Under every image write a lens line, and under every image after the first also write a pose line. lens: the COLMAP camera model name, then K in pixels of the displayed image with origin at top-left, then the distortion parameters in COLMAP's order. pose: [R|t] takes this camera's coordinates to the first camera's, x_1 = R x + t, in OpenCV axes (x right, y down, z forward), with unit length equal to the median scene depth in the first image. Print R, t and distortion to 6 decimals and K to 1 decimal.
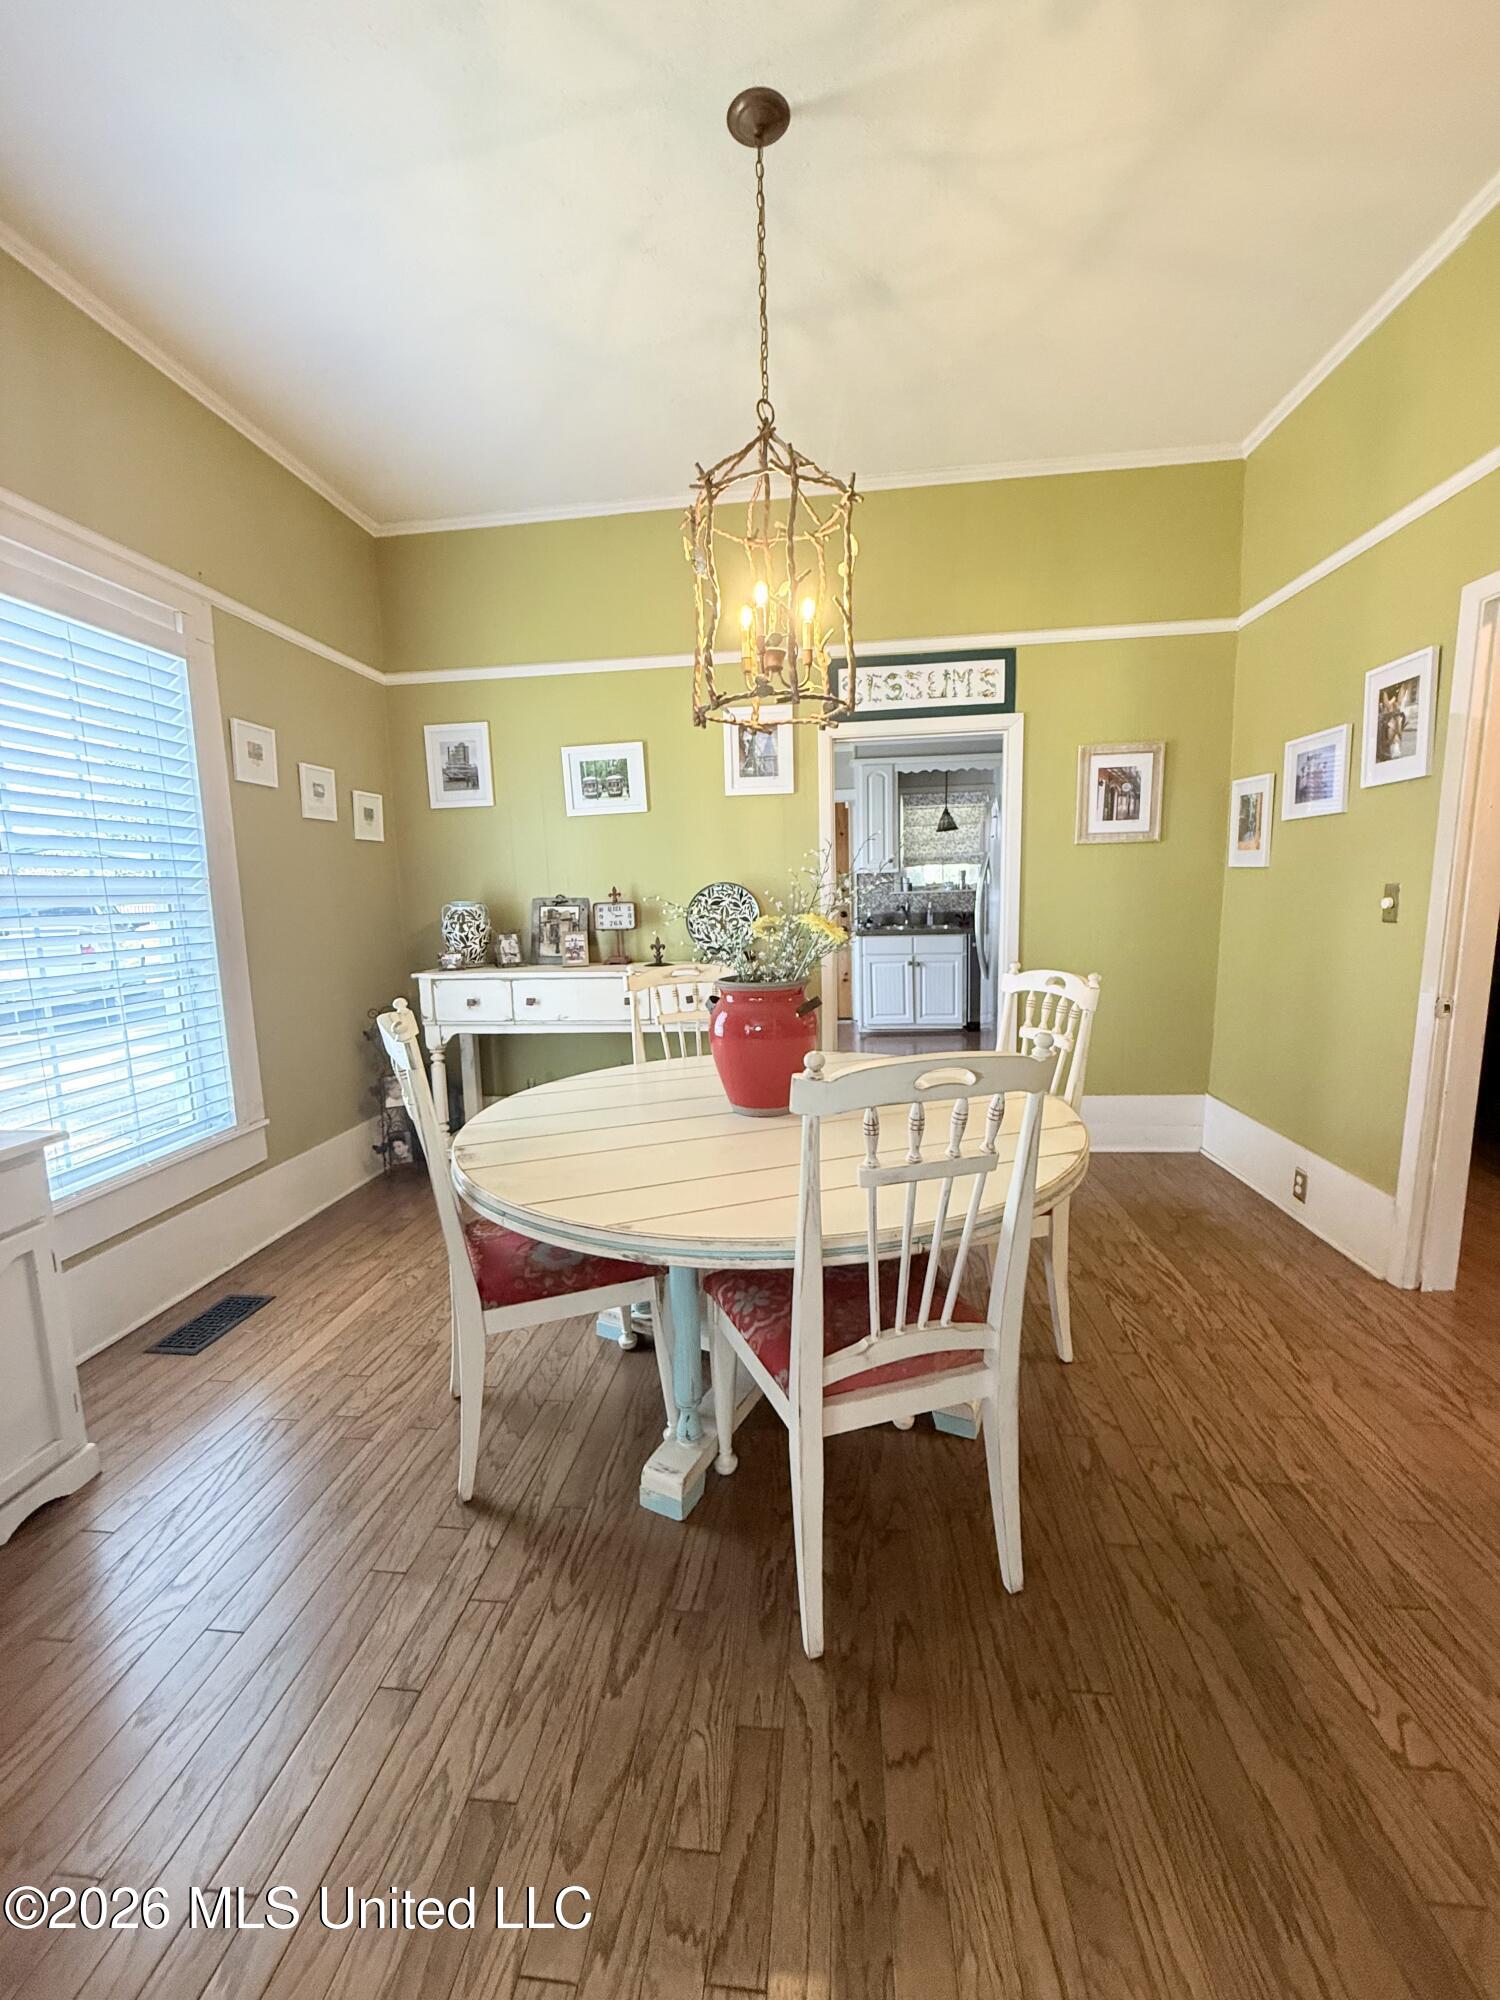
lens RADIAL K [[805.5, 0, 749.3], [0, 805.5, 1001.4], [0, 0, 1]] dist [-0.000222, 0.000384]
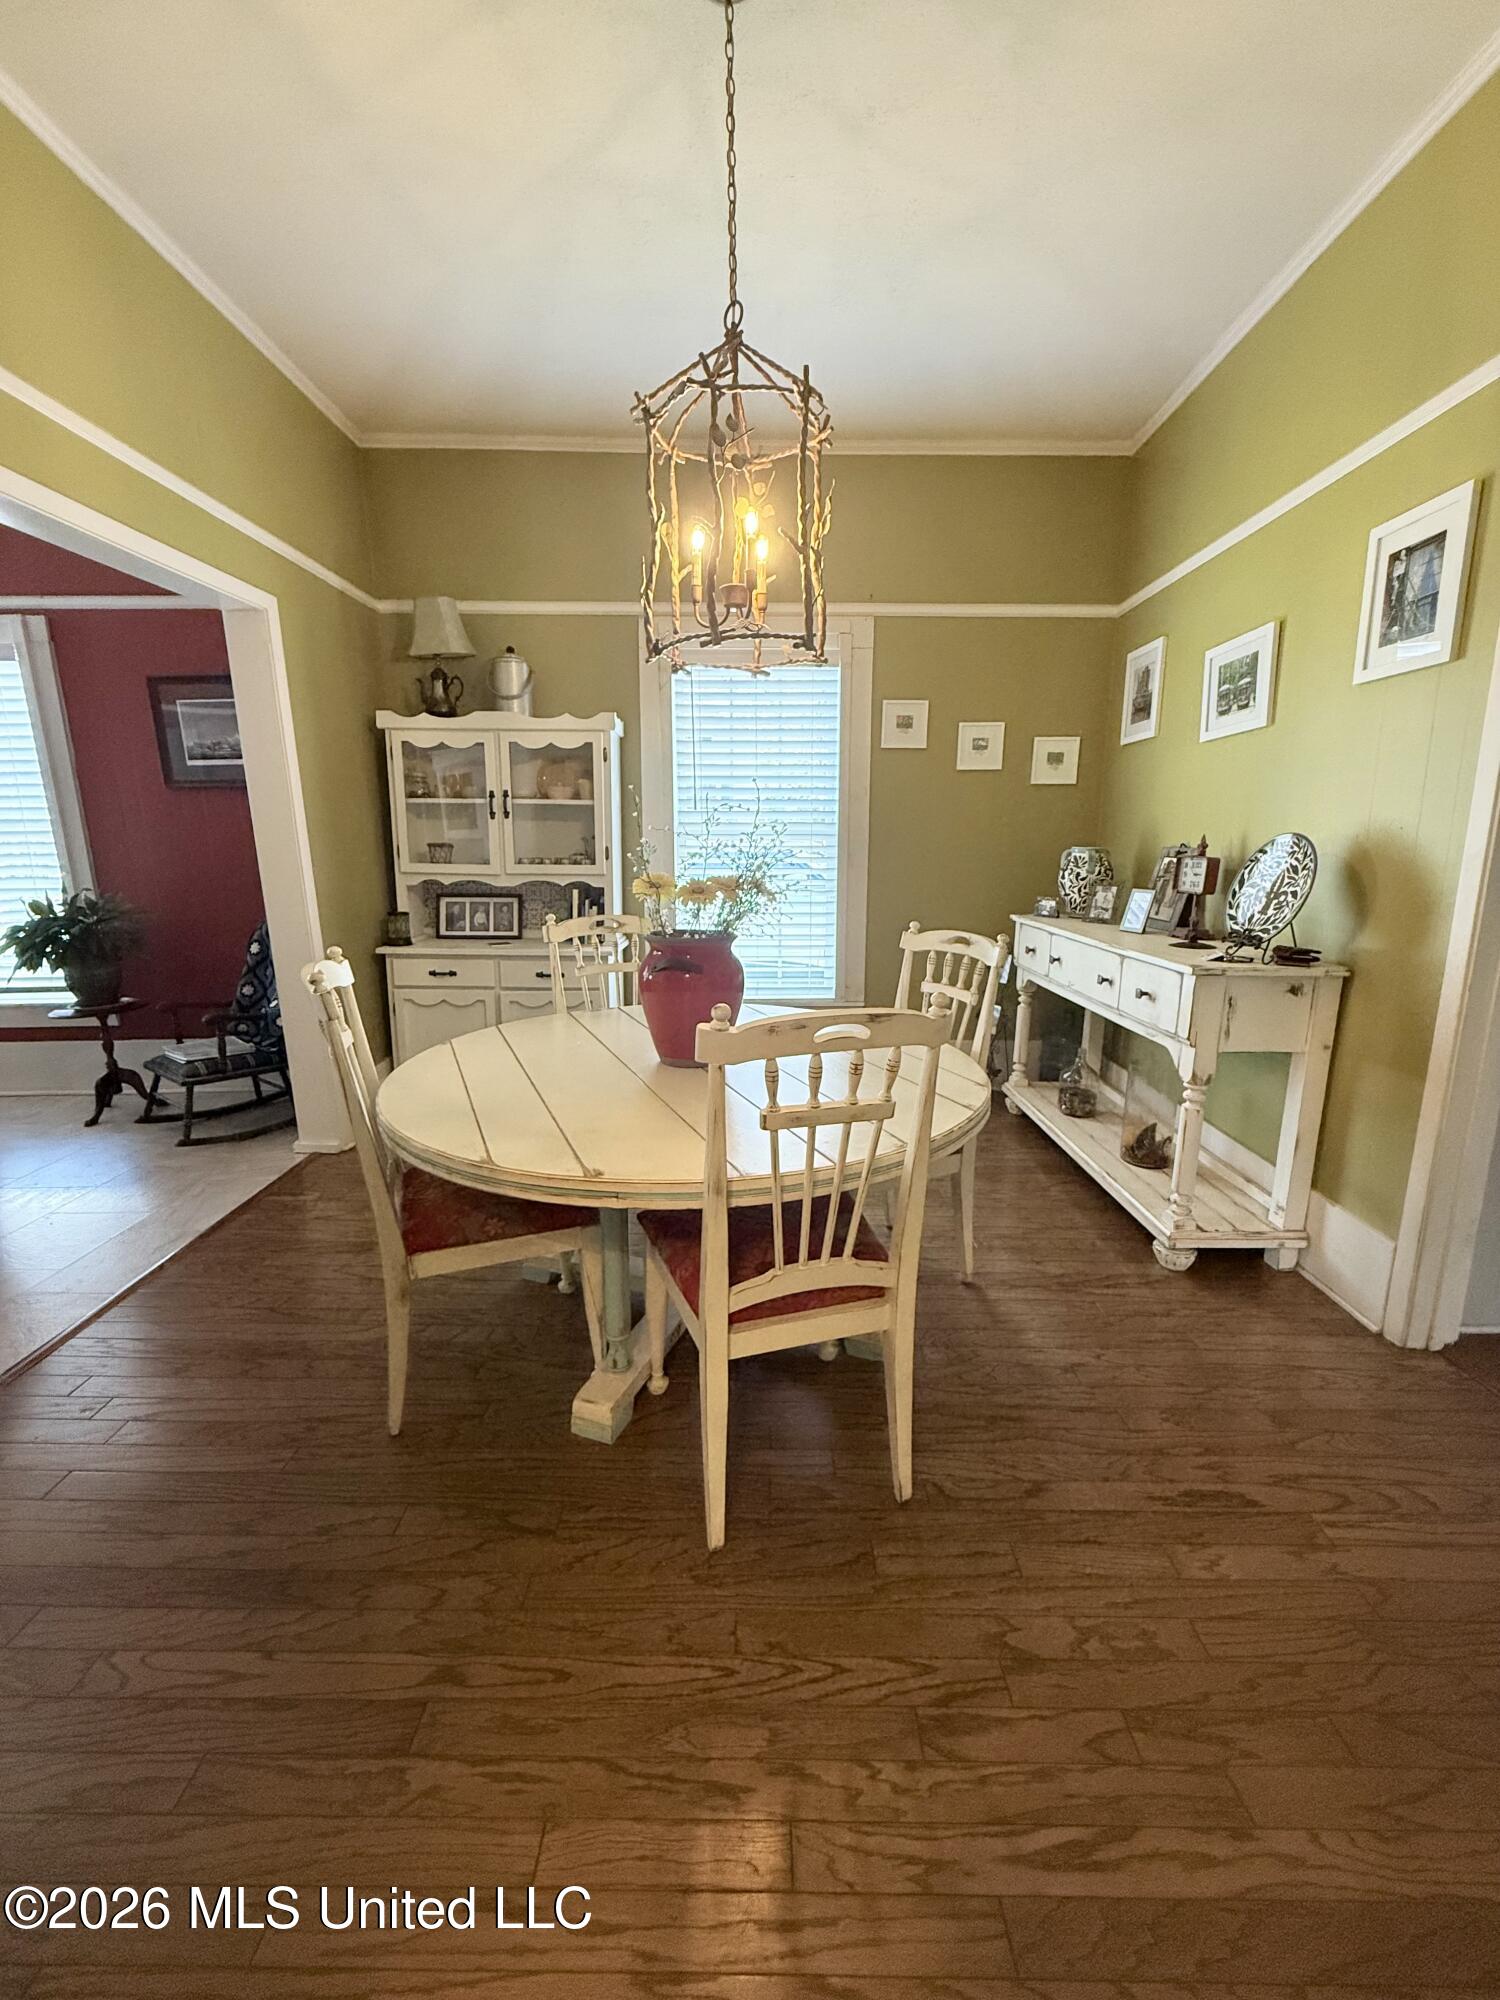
lens RADIAL K [[805.5, 0, 749.0], [0, 805.5, 1001.7], [0, 0, 1]] dist [-0.000222, 0.000384]
pose [[0.092212, 0.225840, -0.969790, 0.572696], [-0.140050, 0.967200, 0.211920, -0.095333], [0.985841, 0.116277, 0.120816, 0.530122]]
